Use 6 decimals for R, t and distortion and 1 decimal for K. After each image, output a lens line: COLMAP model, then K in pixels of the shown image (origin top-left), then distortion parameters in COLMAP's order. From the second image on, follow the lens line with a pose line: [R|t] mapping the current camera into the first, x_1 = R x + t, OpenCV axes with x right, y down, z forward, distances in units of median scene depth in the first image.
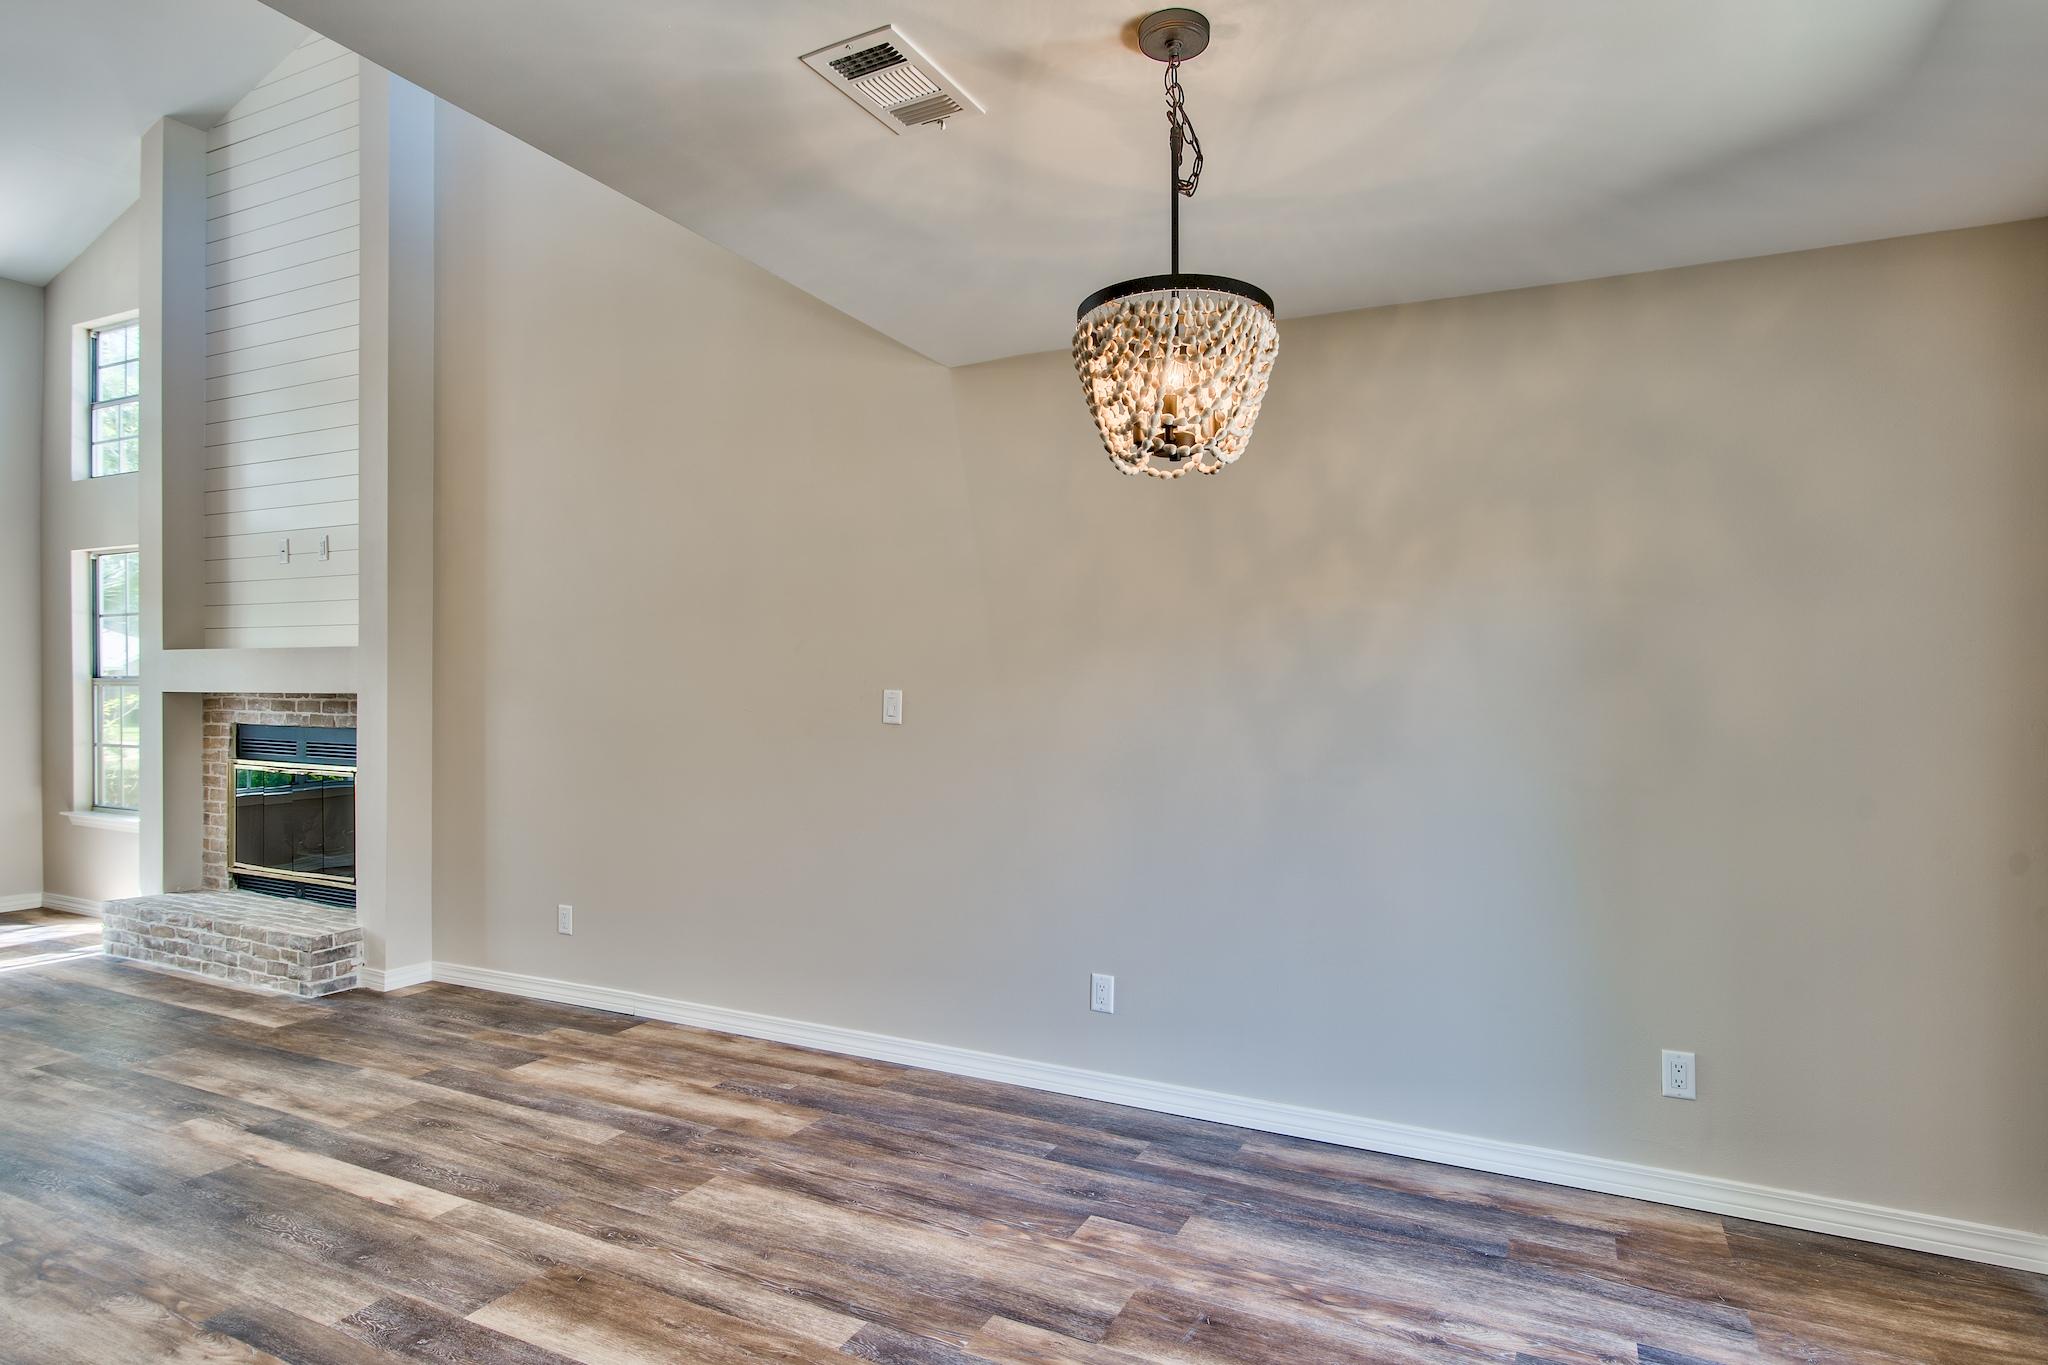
lens RADIAL K [[1117.7, 0, 981.7], [0, 1117.7, 690.0], [0, 0, 1]] dist [0.004059, -0.000338]
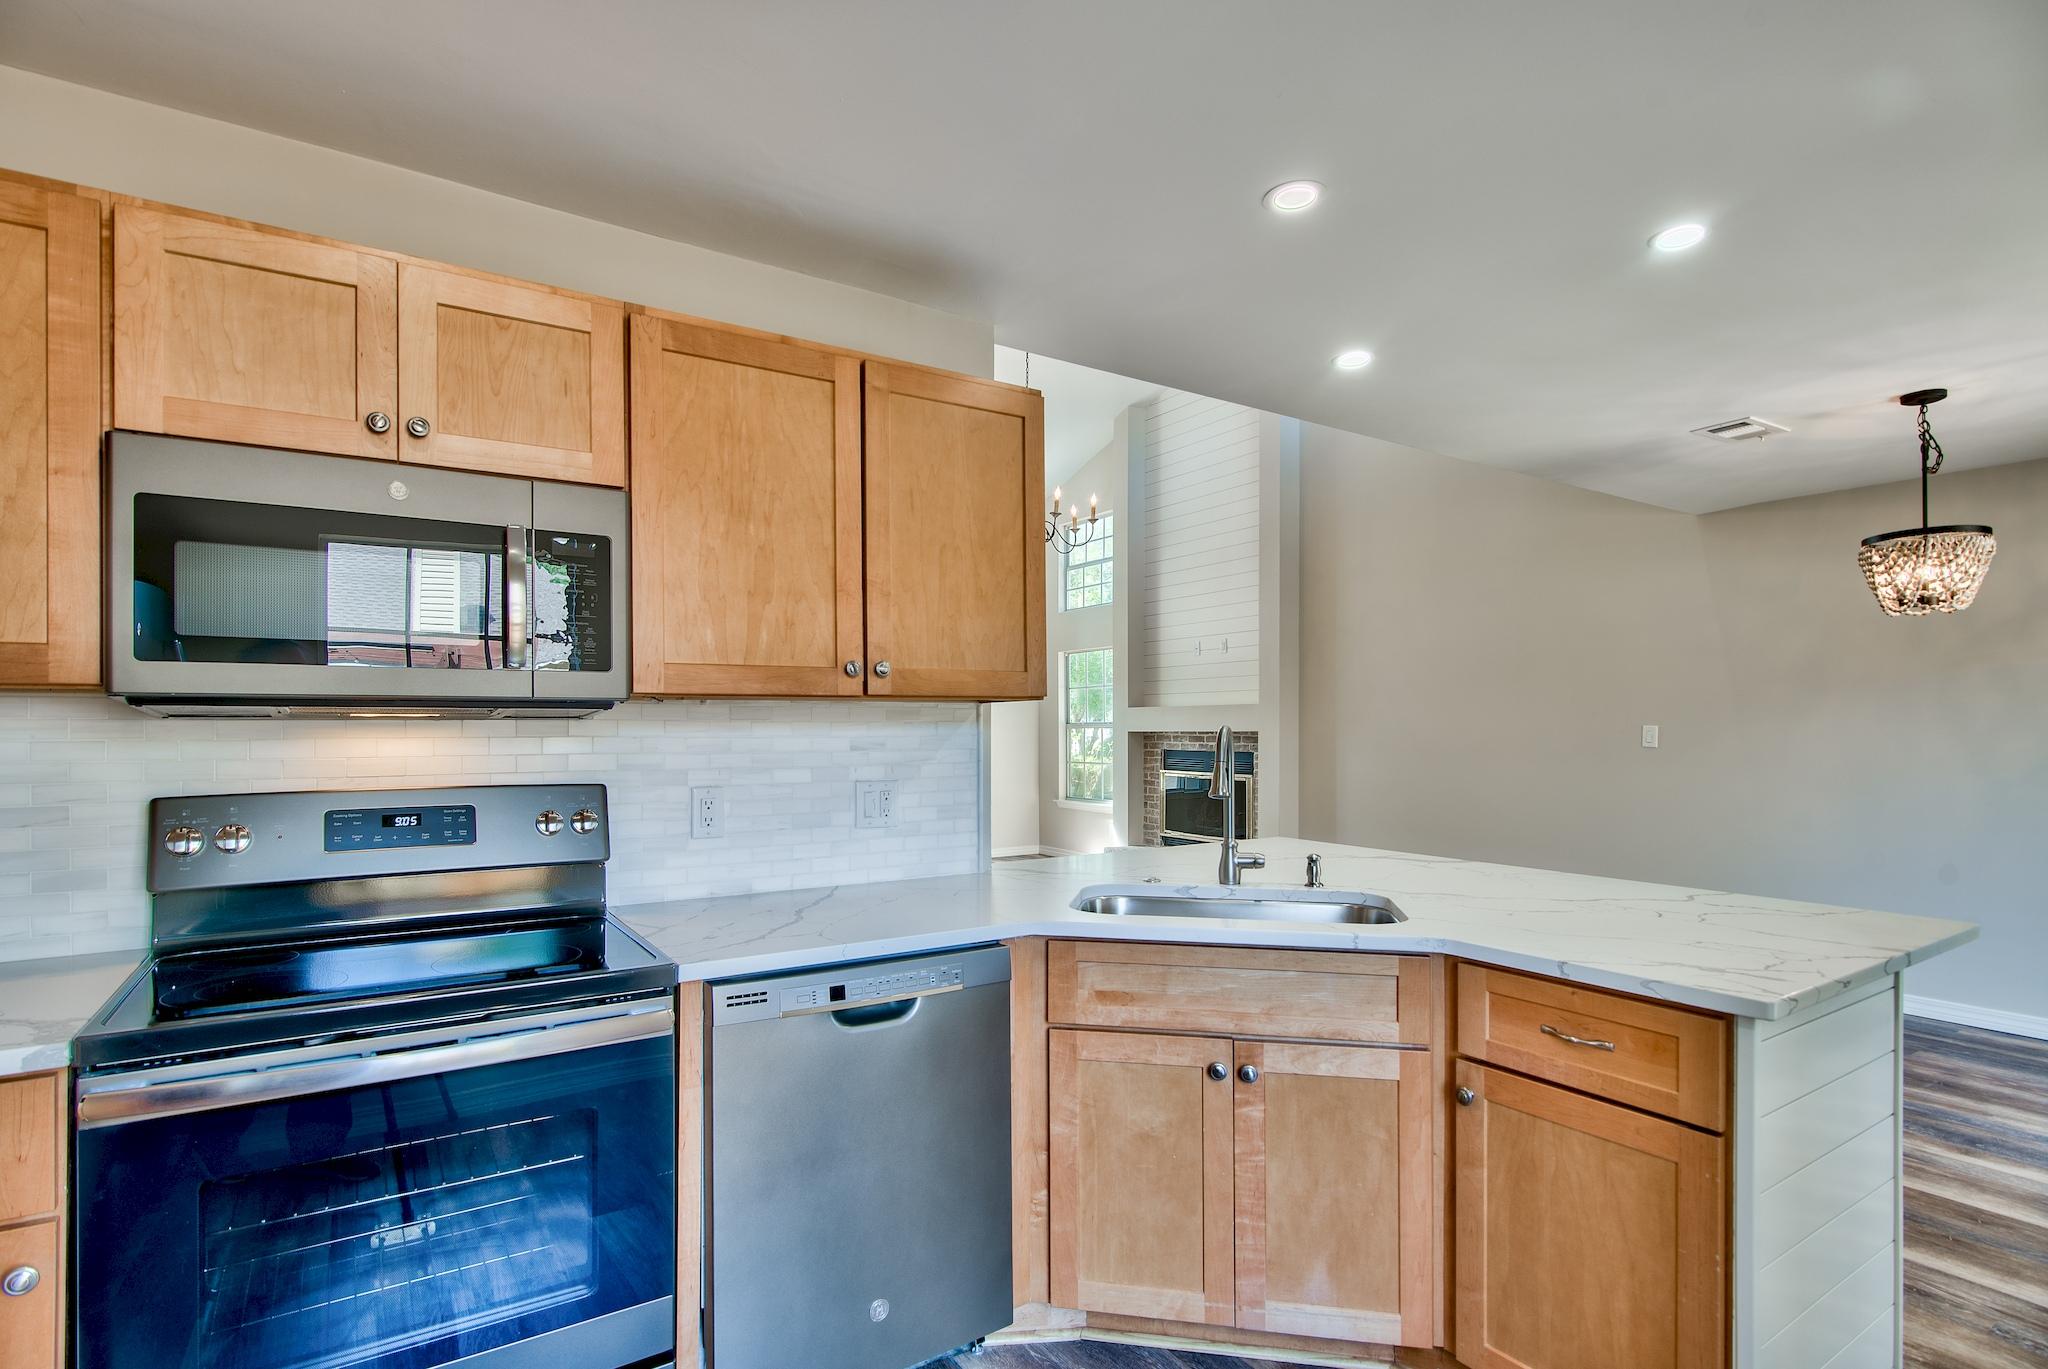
lens RADIAL K [[992.0, 0, 1021.2], [0, 992.0, 731.2], [0, 0, 1]] dist [0.033655, -0.022413]
pose [[0.879567, -0.008308, -0.475702, -0.186828], [0.010758, 0.999939, 0.002426, -0.006355], [0.475653, -0.007251, 0.879603, -0.632179]]
